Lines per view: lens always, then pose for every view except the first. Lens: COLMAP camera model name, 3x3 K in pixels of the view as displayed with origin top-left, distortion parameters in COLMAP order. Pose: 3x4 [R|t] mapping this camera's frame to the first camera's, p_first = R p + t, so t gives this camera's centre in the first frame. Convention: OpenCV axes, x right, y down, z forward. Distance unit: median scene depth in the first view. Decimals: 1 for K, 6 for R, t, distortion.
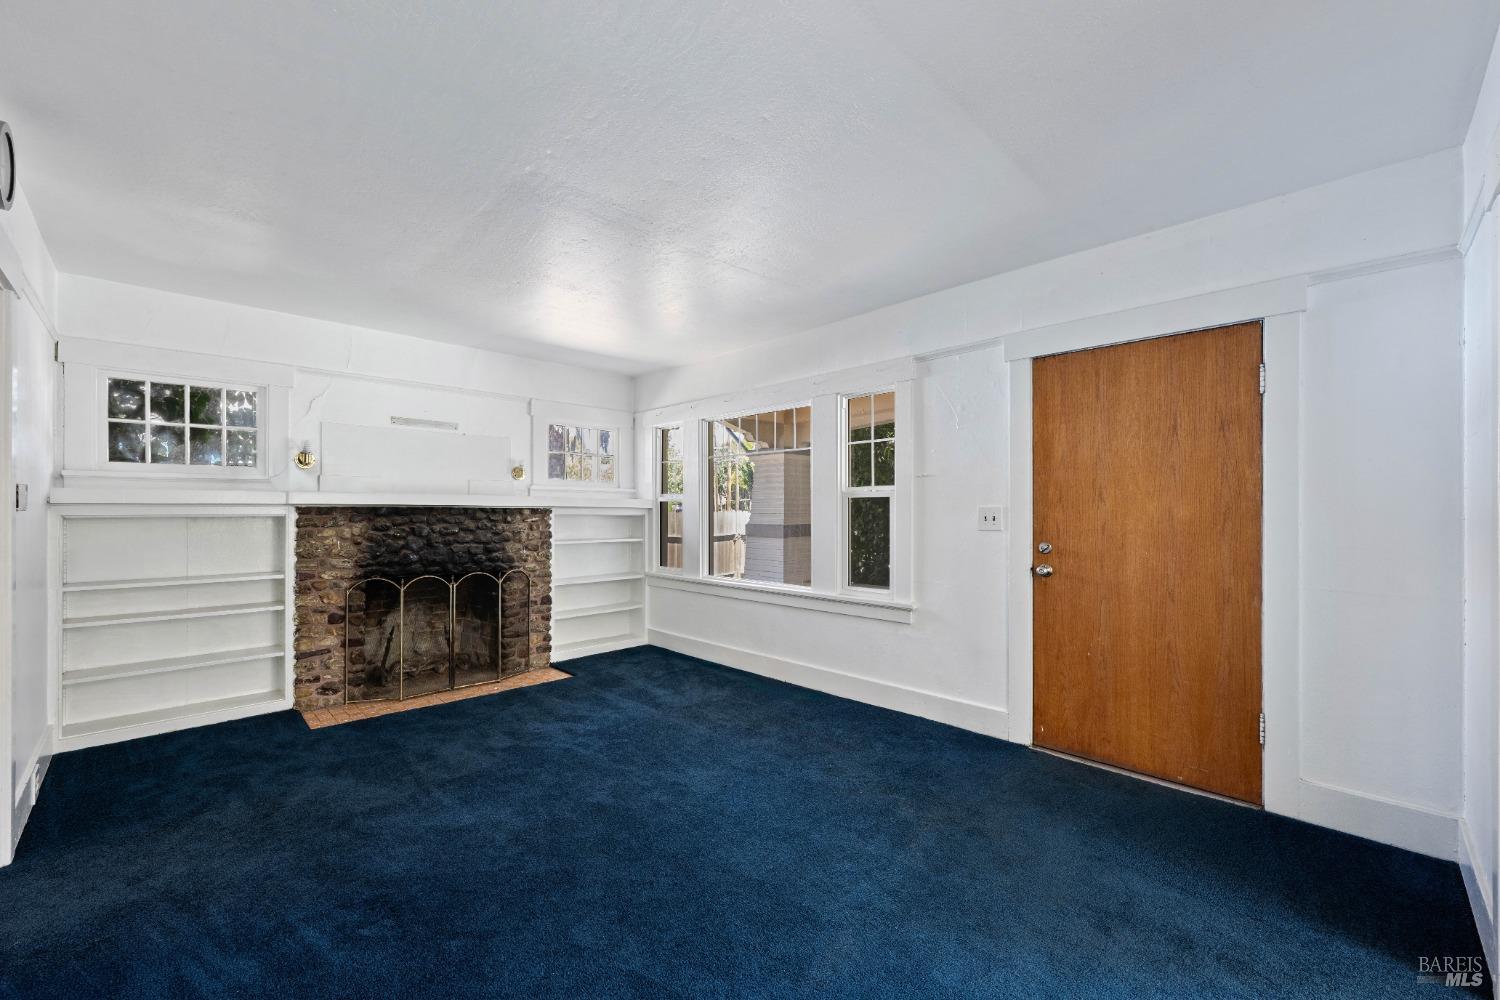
lens RADIAL K [[599.6, 0, 736.1], [0, 599.6, 507.1], [0, 0, 1]] dist [-0.000697, 0.000238]
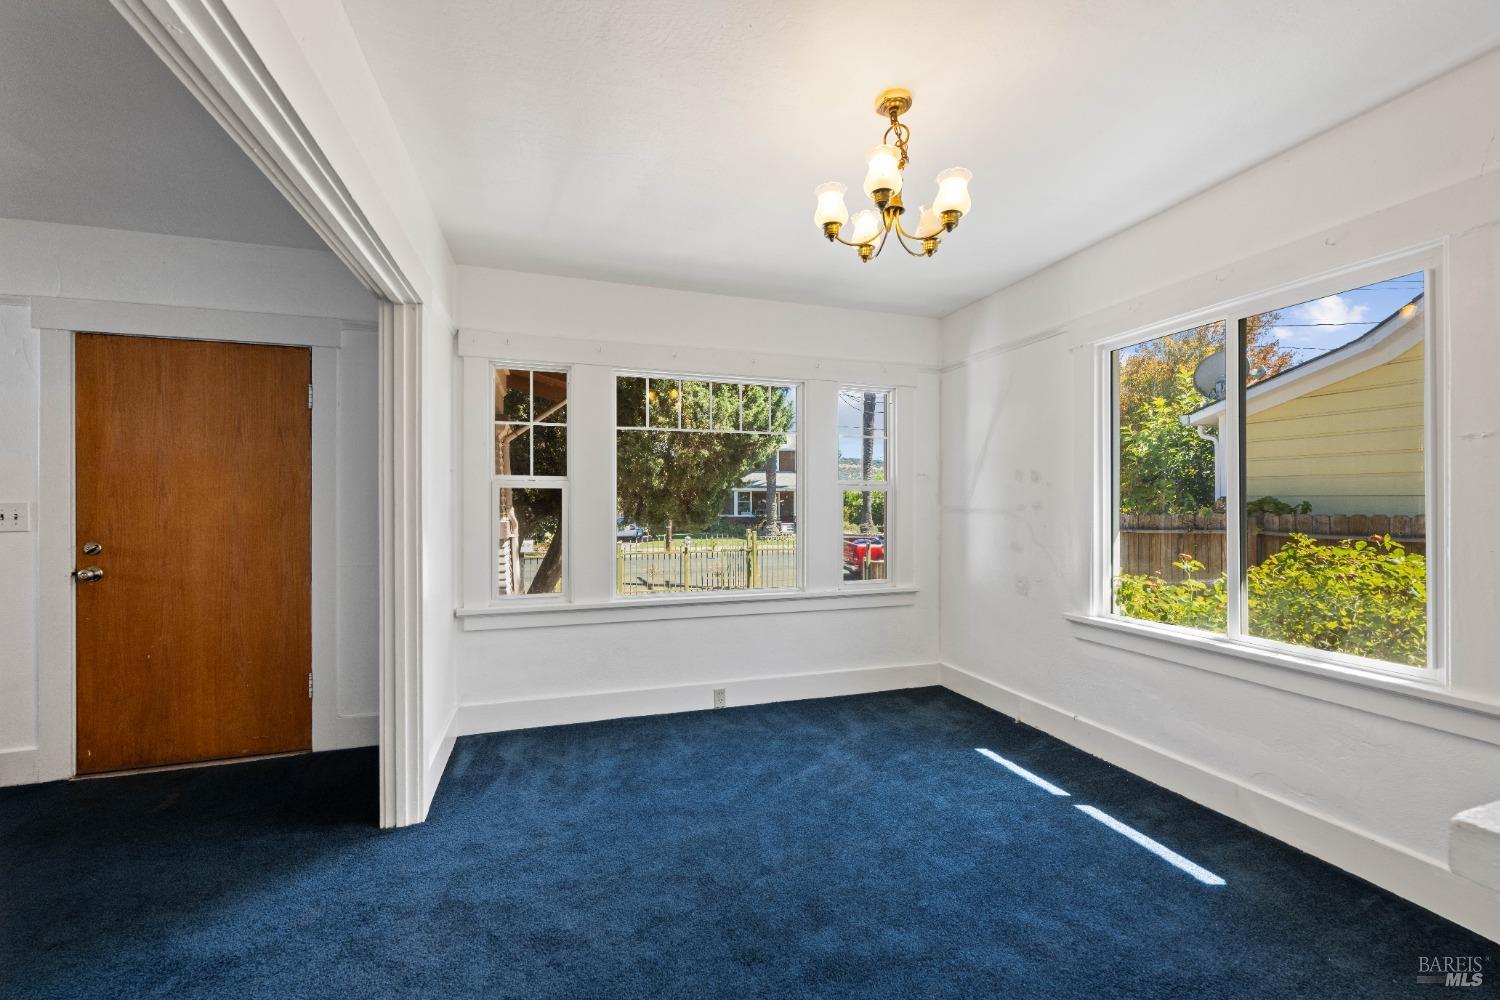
lens RADIAL K [[599.6, 0, 749.1], [0, 599.6, 501.3], [0, 0, 1]] dist [-0.000697, 0.000238]
pose [[0.446822, -0.000069, 0.894623, 0.118112], [0.000573, 1.000000, -0.000209, -0.001060], [-0.894623, 0.000606, 0.446822, -0.205494]]
